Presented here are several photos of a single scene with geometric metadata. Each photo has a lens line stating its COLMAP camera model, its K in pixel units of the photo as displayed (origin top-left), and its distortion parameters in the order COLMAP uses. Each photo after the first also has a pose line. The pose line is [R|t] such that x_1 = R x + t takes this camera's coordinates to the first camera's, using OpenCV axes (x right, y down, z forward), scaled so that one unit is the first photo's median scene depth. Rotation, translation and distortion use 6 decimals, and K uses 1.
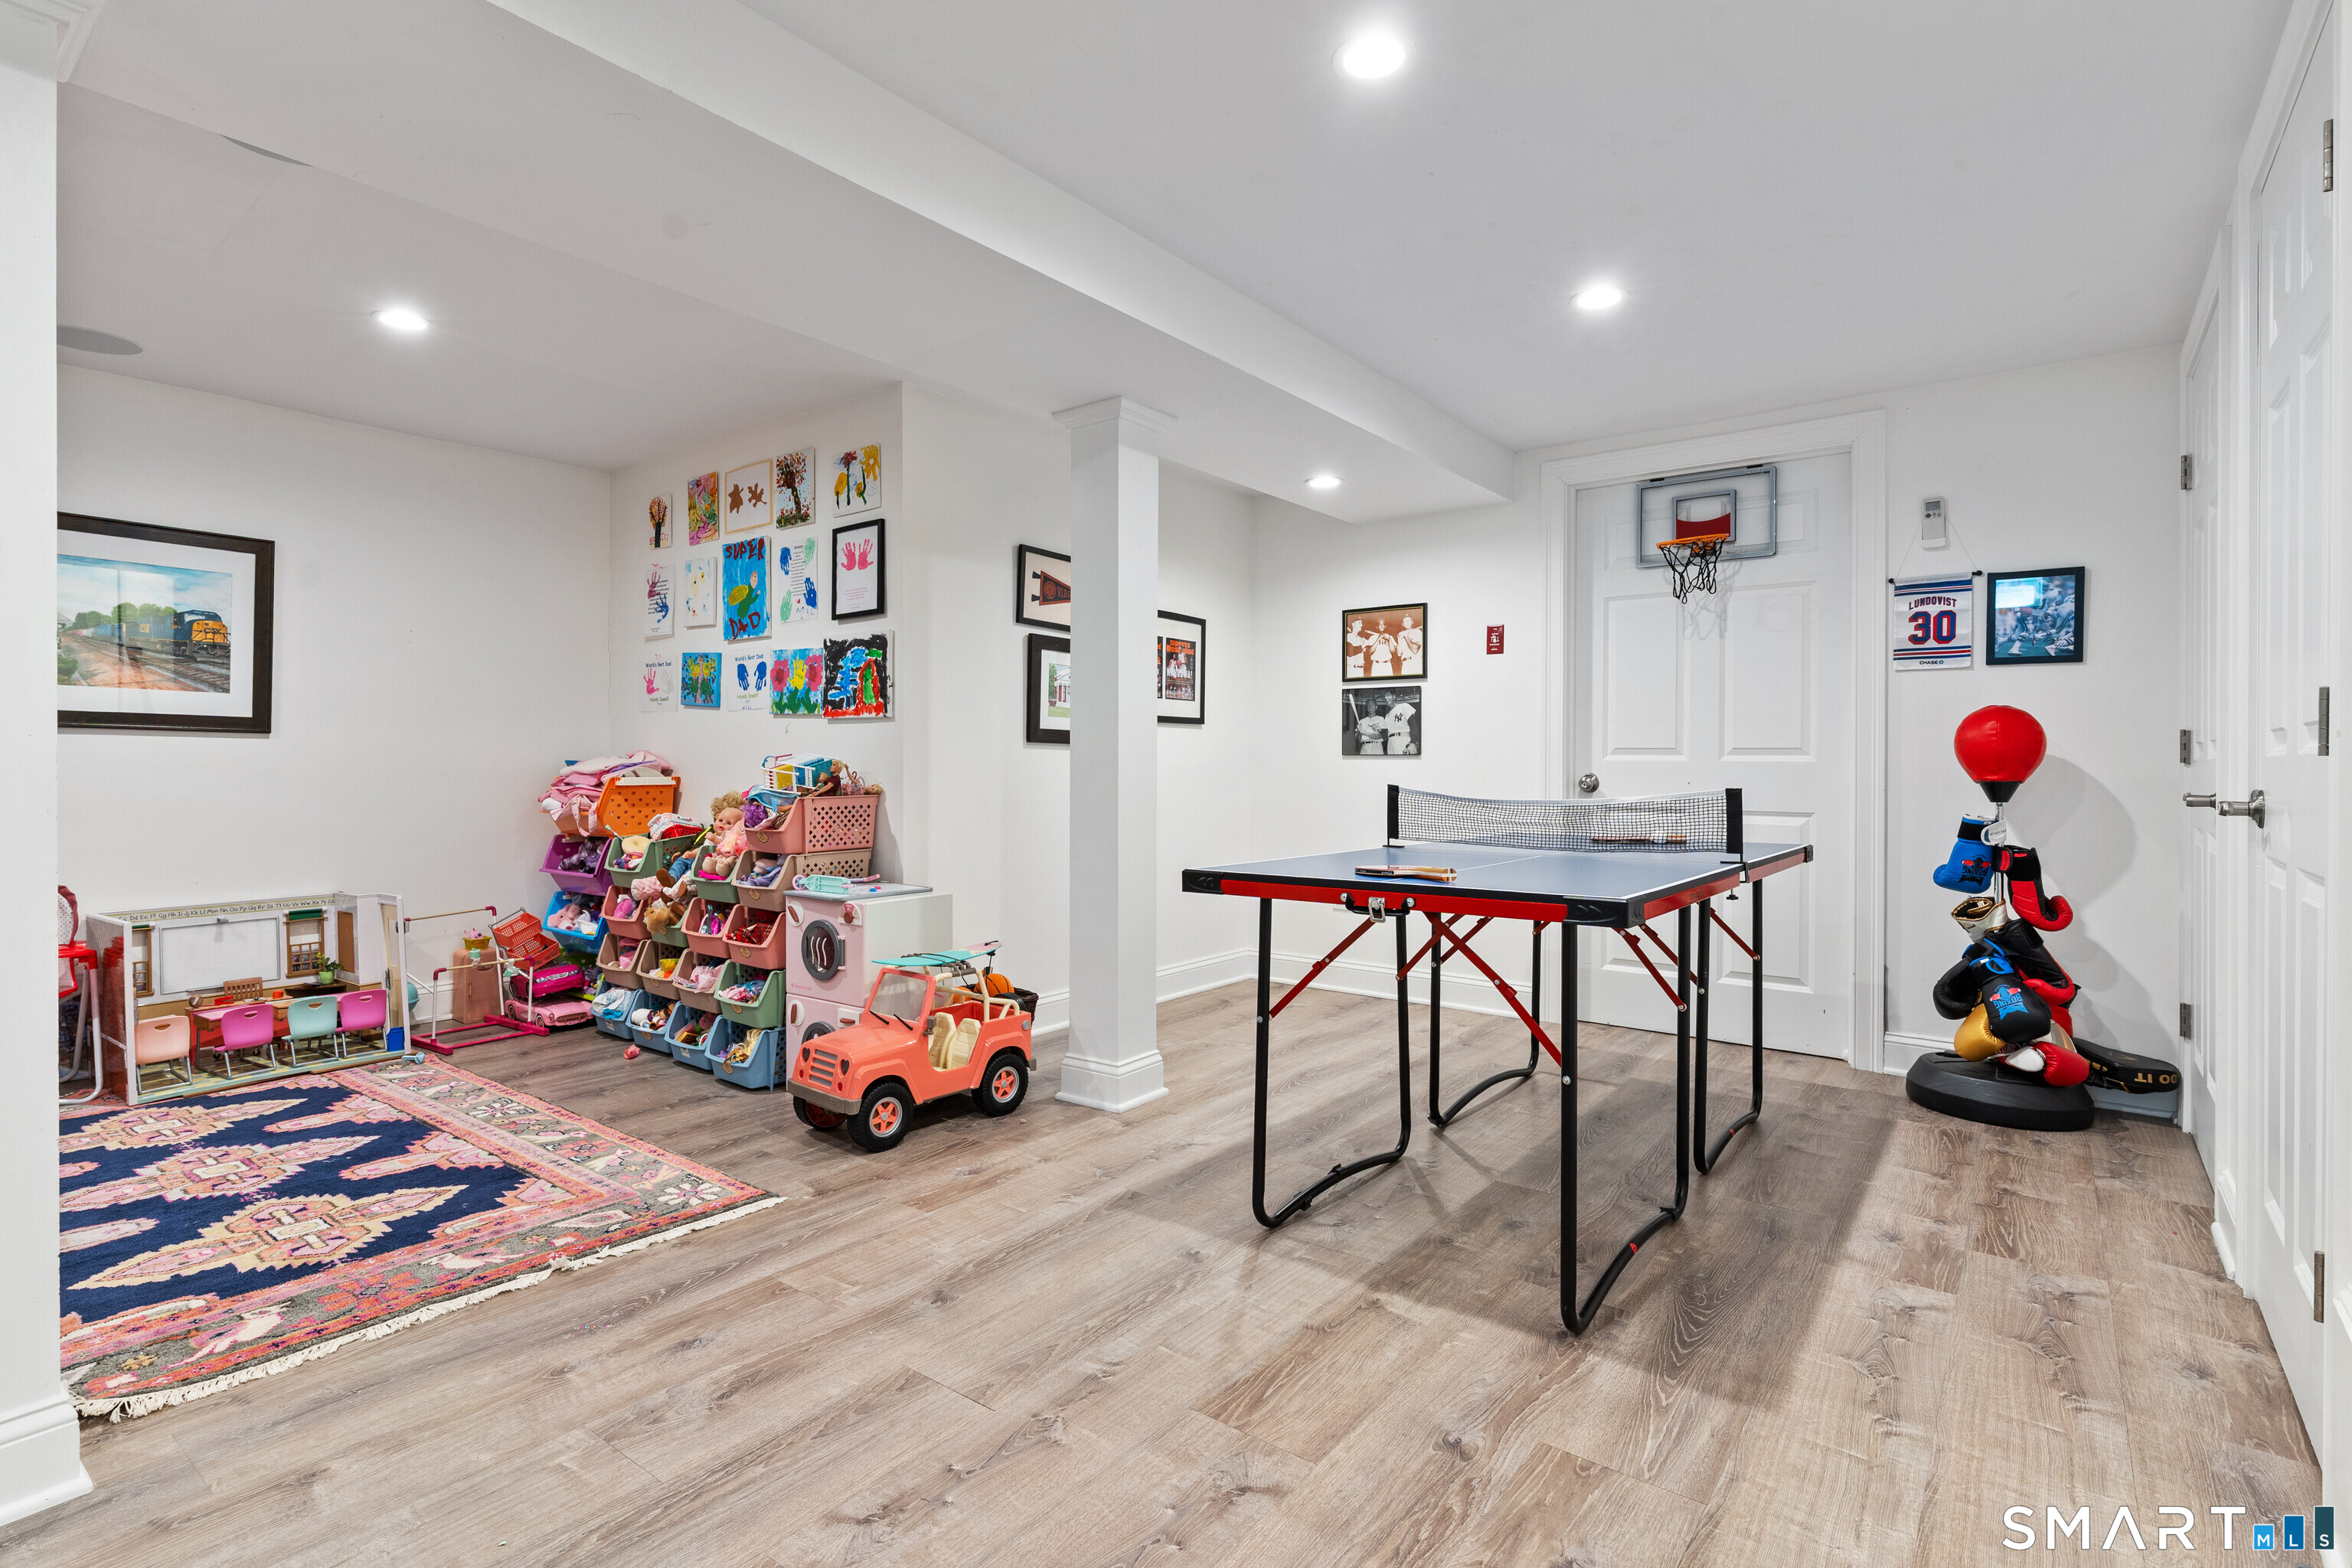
lens RADIAL K [[1139.8, 0, 1157.3], [0, 1139.8, 767.4], [0, 0, 1]] dist [0.005776, -0.000794]
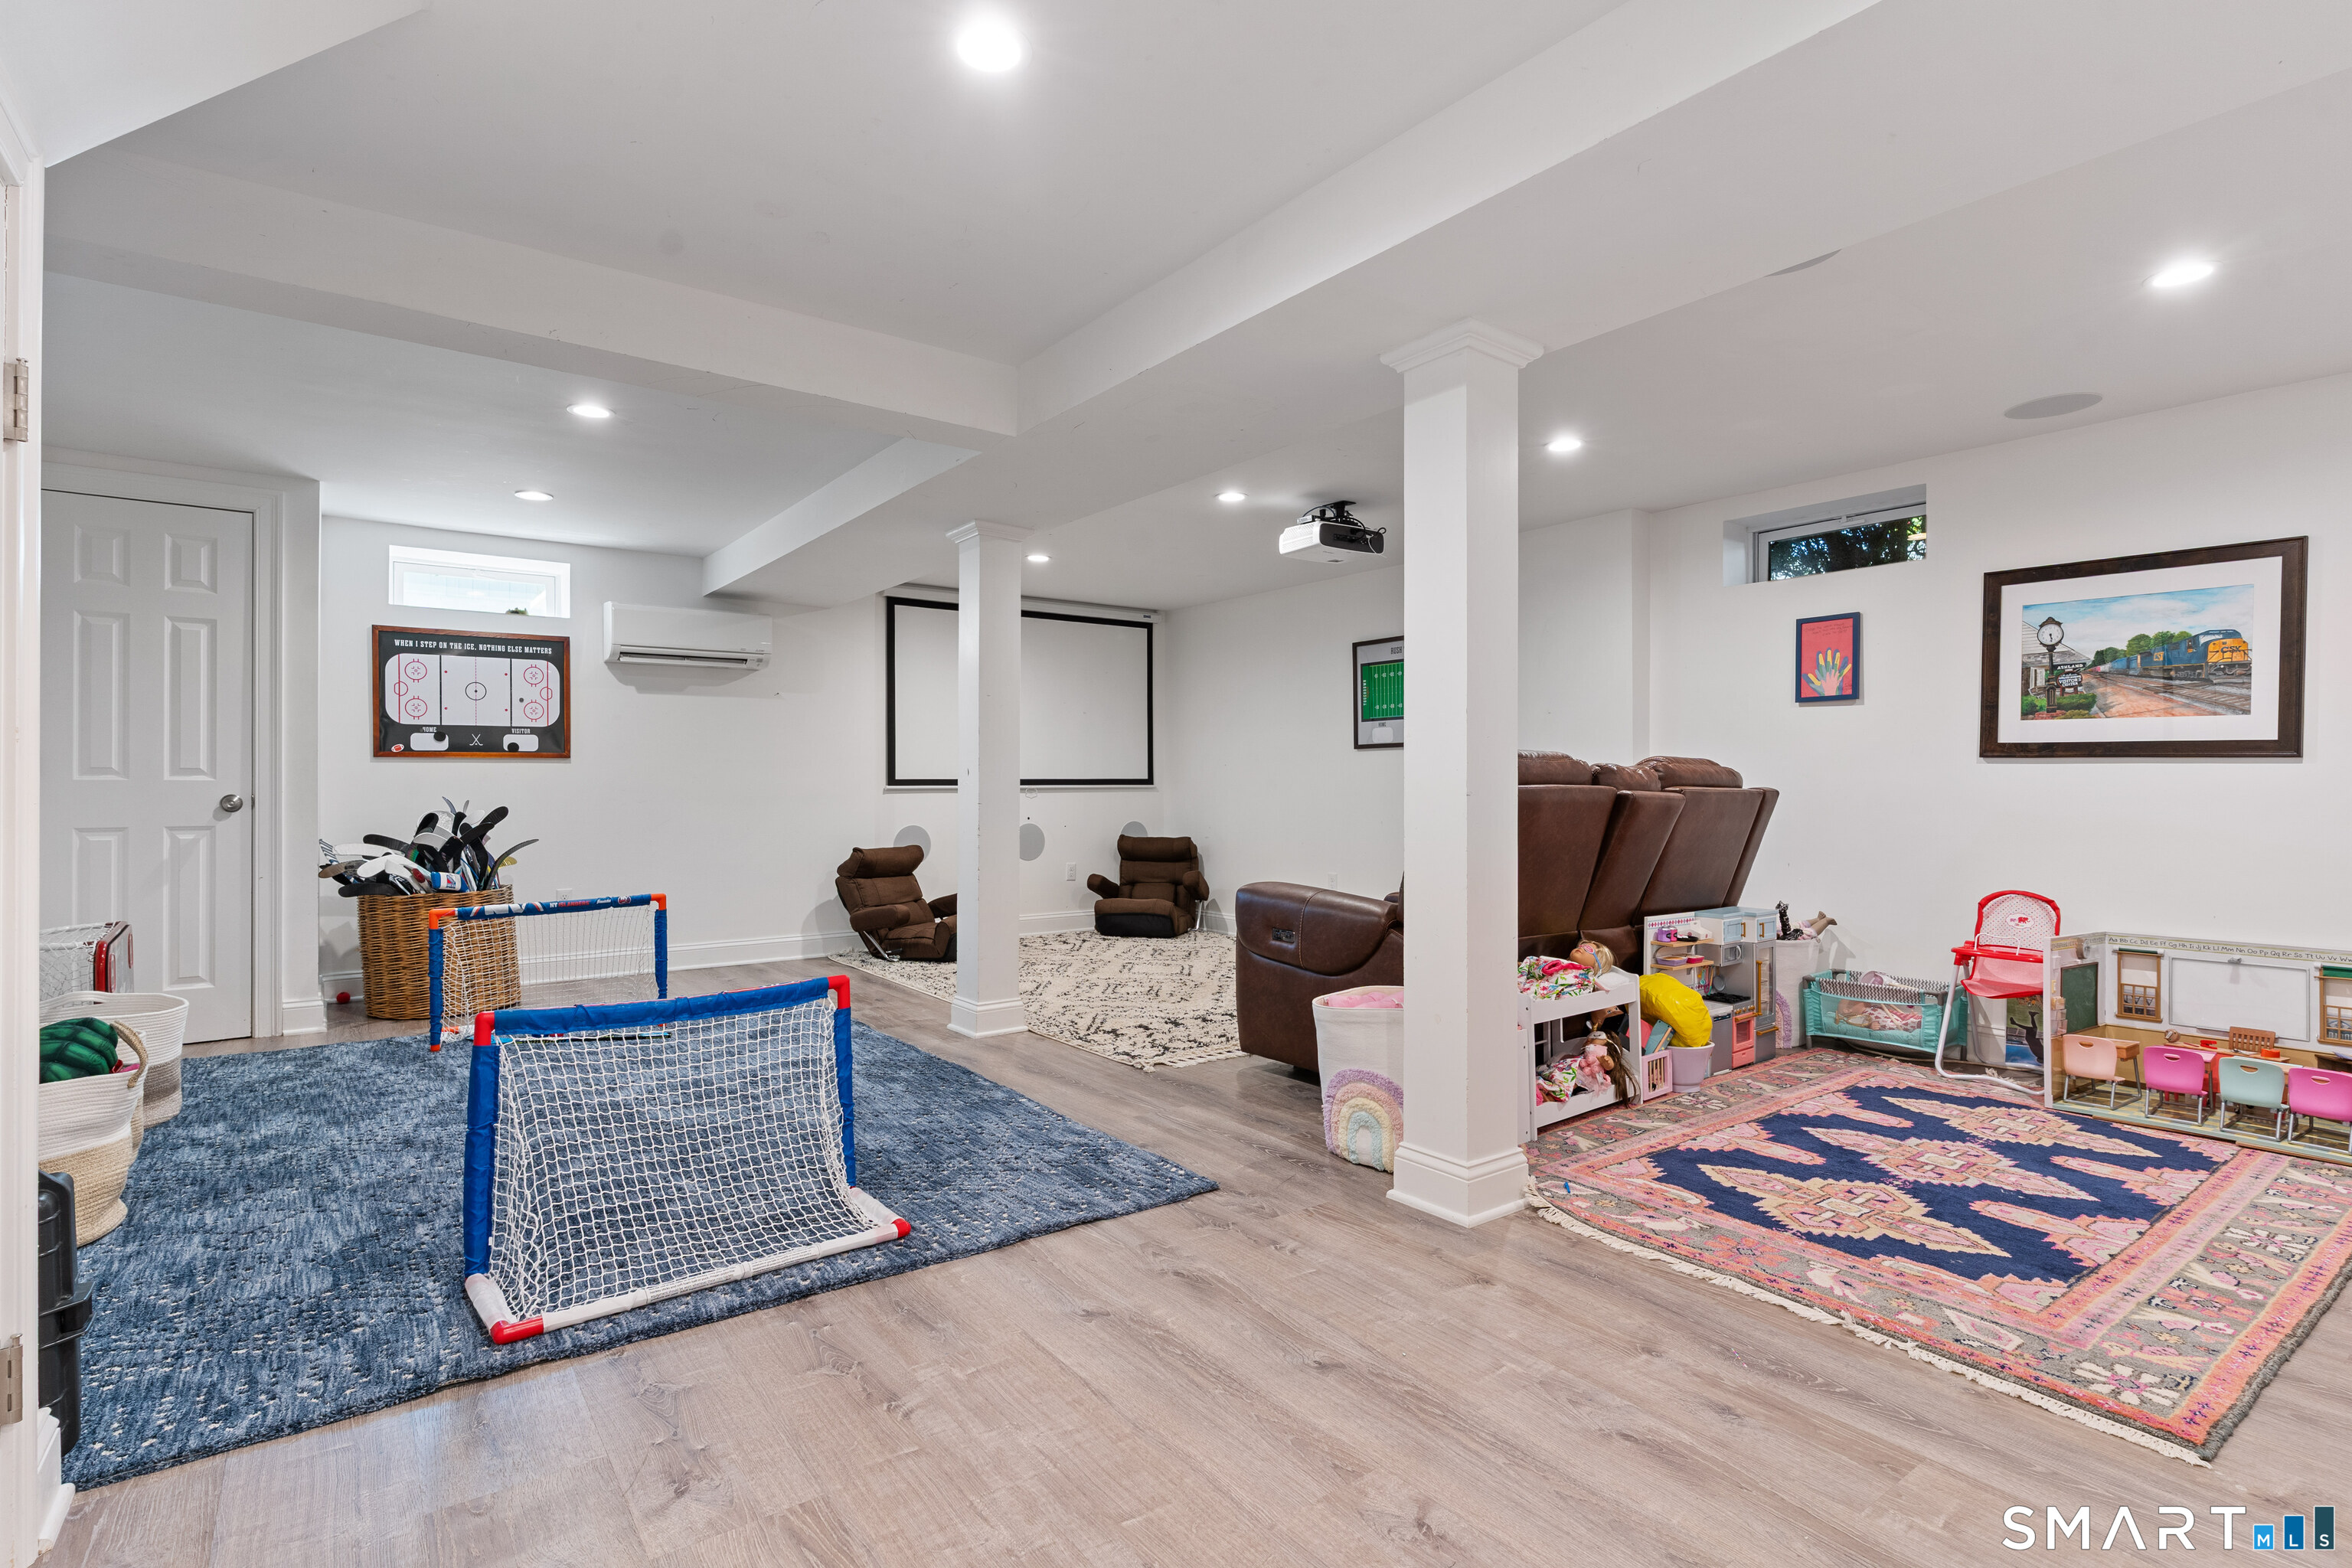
lens RADIAL K [[1139.8, 0, 1156.3], [0, 1139.8, 788.6], [0, 0, 1]] dist [0.005776, -0.000794]
pose [[-0.274077, 0.001254, -0.961707, 0.453547], [-0.009806, 0.999944, 0.004099, -0.001170], [0.961658, 0.010554, -0.274049, 0.596407]]
